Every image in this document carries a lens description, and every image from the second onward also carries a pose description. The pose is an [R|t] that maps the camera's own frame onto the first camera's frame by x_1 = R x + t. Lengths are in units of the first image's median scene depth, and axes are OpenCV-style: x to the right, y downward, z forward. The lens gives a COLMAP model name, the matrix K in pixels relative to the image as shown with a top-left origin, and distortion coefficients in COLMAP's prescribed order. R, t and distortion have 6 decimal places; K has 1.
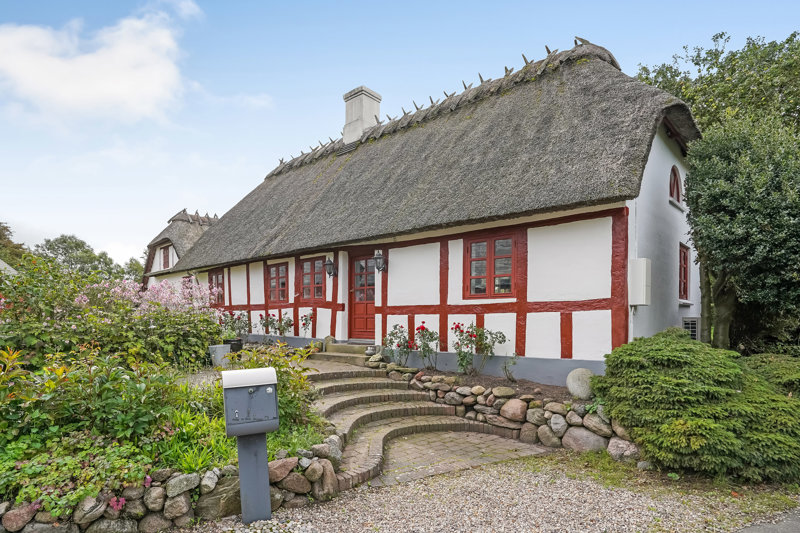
lens RADIAL K [[425.7, 0, 399.2], [0, 425.7, 329.0], [0, 0, 1]] dist [0.000047, 0.000302]
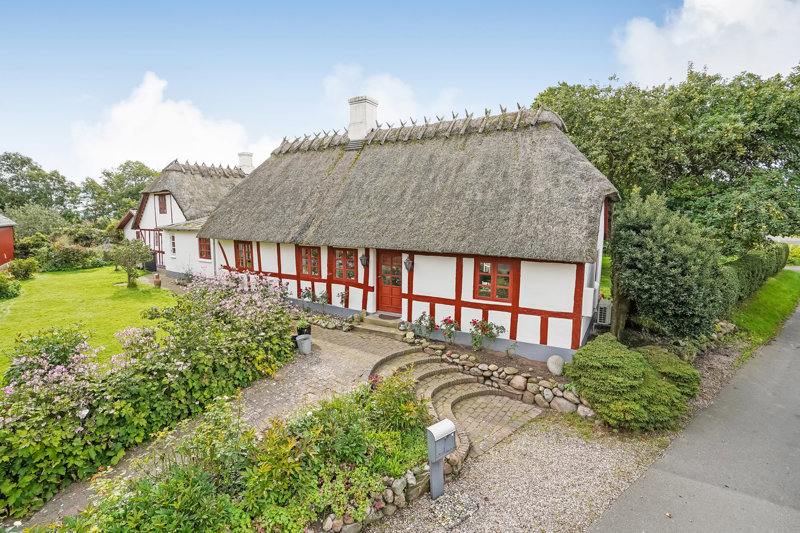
lens RADIAL K [[360.5, 0, 400.0], [0, 360.5, 266.5], [0, 0, 1]] dist [-0.033690, 0.017663]
pose [[0.979188, -0.023940, 0.201538, -0.388306], [-0.000823, 0.992542, 0.121898, -0.367368], [-0.202954, -0.119527, 0.971866, -0.182313]]
